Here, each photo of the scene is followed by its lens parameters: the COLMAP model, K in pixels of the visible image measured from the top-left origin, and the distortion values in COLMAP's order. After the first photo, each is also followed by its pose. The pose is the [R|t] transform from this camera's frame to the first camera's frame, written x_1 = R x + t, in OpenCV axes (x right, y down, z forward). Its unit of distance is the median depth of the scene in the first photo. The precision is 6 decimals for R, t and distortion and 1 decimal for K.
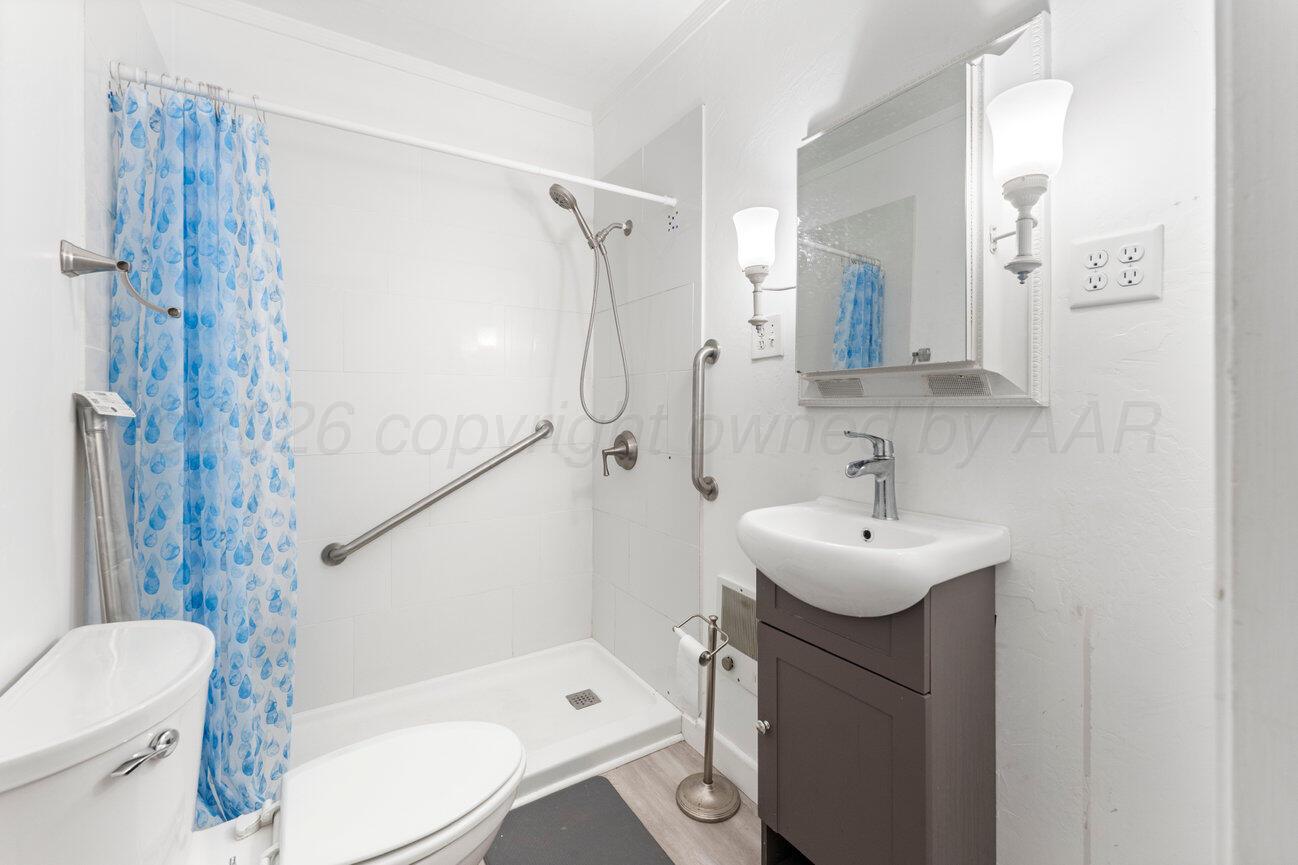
lens RADIAL K [[532.2, 0, 640.6], [0, 532.2, 397.5], [0, 0, 1]] dist [0.003623, -0.000923]
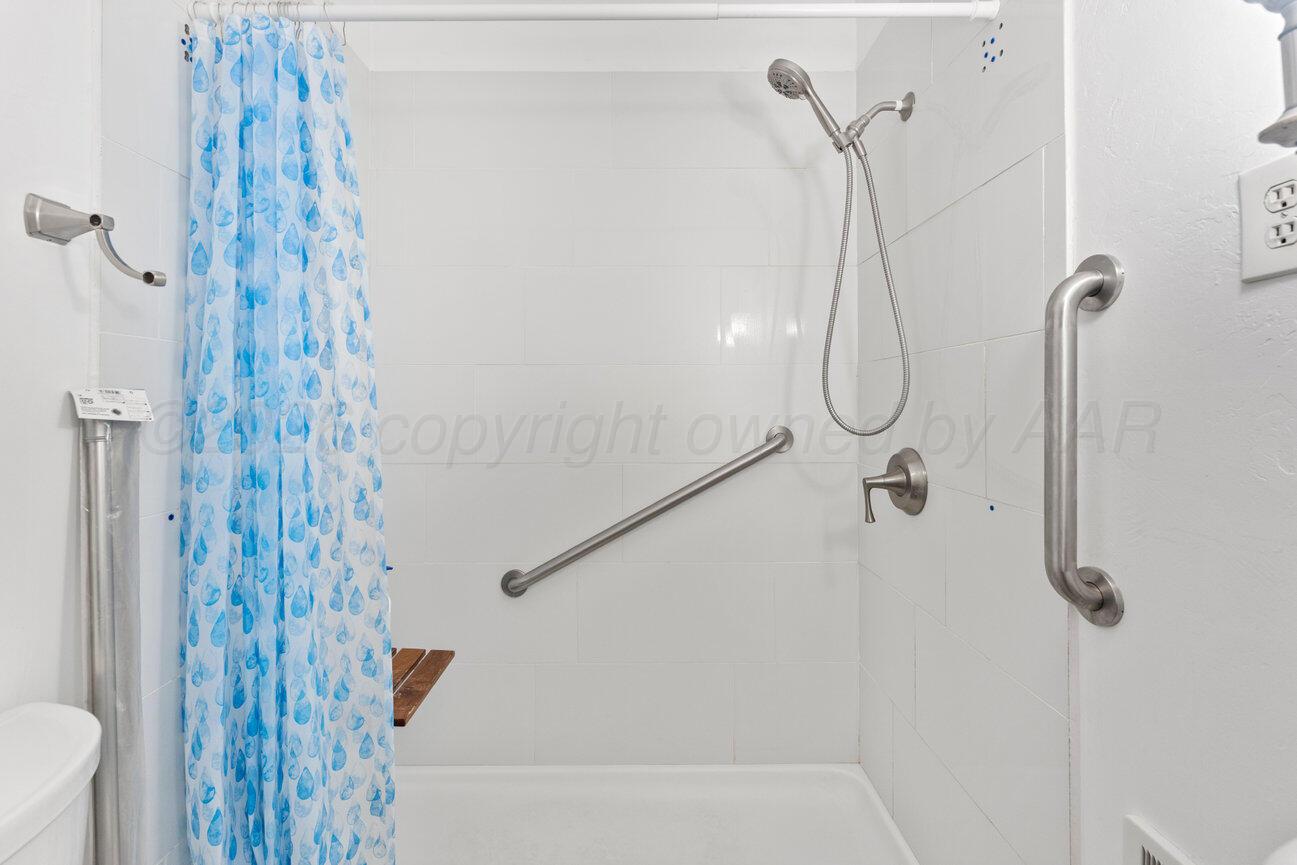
lens RADIAL K [[531.8, 0, 649.8], [0, 531.8, 391.9], [0, 0, 1]] dist [0.003623, -0.000923]
pose [[0.853723, -0.012594, -0.520575, 0.046540], [0.008238, 0.999909, -0.010680, 0.005028], [0.520662, 0.004829, 0.853749, 0.434655]]
